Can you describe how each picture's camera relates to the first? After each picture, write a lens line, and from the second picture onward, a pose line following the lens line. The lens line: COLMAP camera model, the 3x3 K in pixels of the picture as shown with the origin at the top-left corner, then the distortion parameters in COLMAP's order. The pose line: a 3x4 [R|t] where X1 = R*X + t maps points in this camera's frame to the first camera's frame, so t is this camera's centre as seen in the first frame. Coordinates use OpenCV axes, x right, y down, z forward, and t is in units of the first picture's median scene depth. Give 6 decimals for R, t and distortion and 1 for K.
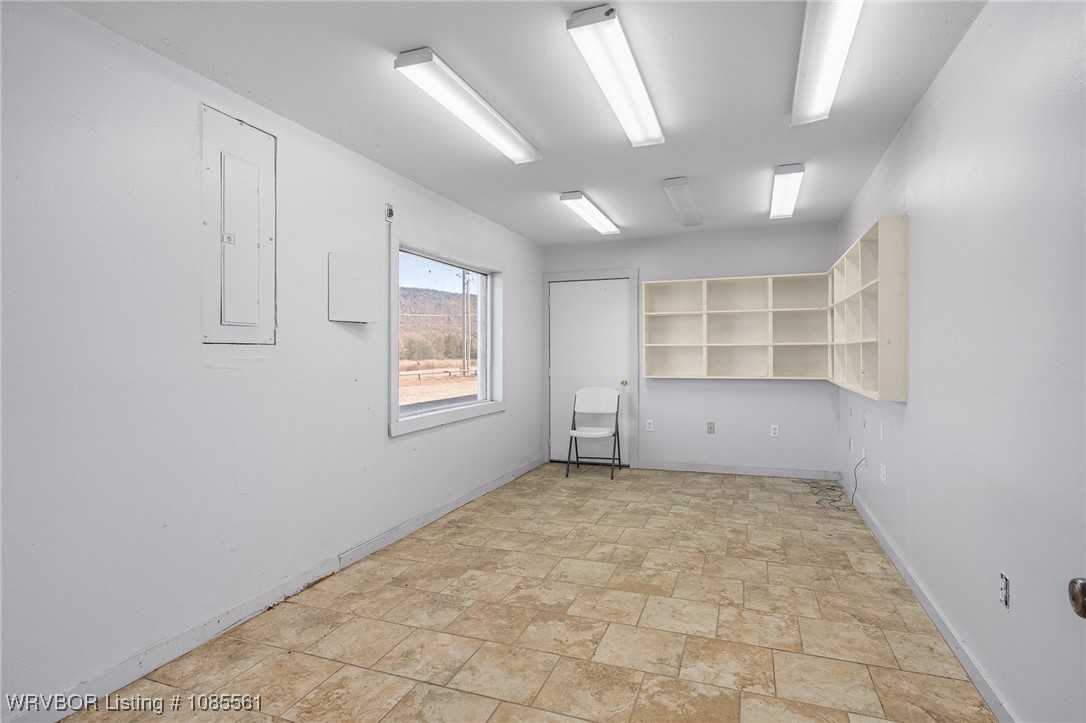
lens RADIAL K [[547.6, 0, 546.4], [0, 547.6, 360.8], [0, 0, 1]] dist [0.001103, -0.000064]
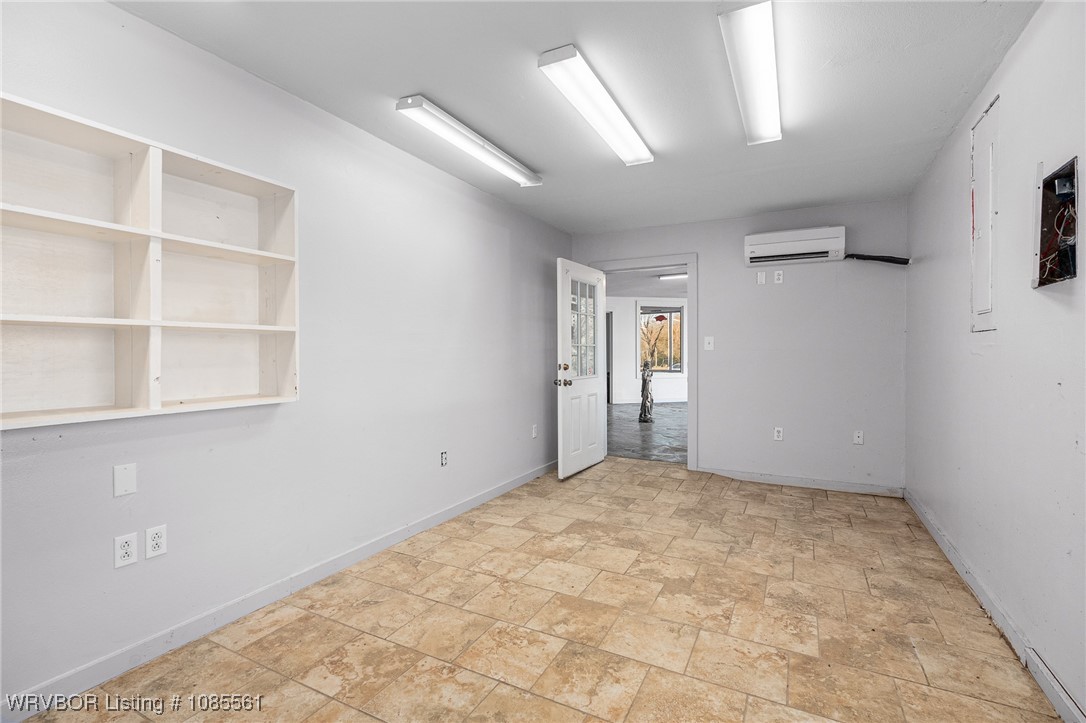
lens RADIAL K [[491.2, 0, 545.3], [0, 491.2, 357.1], [0, 0, 1]] dist [-0.008822, 0.002844]
pose [[-0.992531, 0.006054, 0.121840, 0.141117], [0.008937, 0.999693, 0.023129, -0.010309], [-0.121663, 0.024045, -0.992280, 1.896341]]
